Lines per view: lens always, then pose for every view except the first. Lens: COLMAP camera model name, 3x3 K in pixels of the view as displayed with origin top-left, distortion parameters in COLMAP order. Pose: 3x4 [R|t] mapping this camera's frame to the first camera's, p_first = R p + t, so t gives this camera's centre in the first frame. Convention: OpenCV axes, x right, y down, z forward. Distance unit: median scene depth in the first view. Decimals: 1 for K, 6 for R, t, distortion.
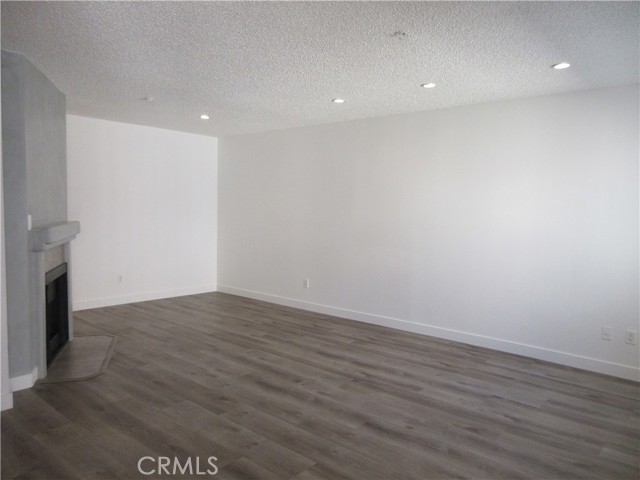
lens RADIAL K [[472.8, 0, 320.0], [0, 472.8, 240.0], [0, 0, 1]] dist [-0.008926, 0.012101]
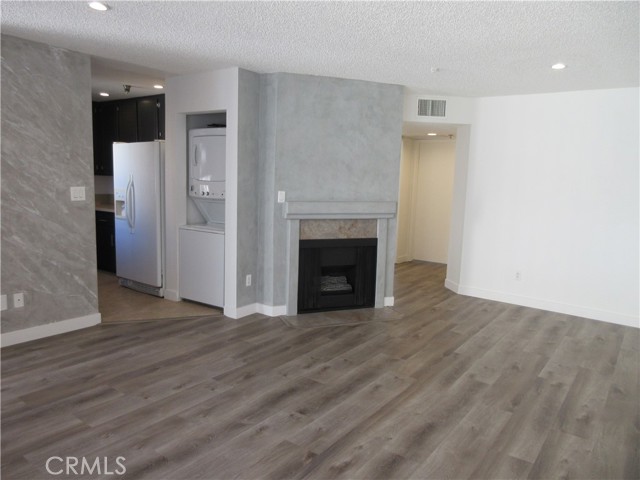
lens RADIAL K [[472.8, 0, 320.0], [0, 472.8, 240.0], [0, 0, 1]] dist [-0.008926, 0.012101]
pose [[0.074517, 0.114305, -0.990647, 0.686243], [-0.101735, 0.989097, 0.106473, -0.065561], [0.992017, 0.092849, 0.085333, 0.928727]]
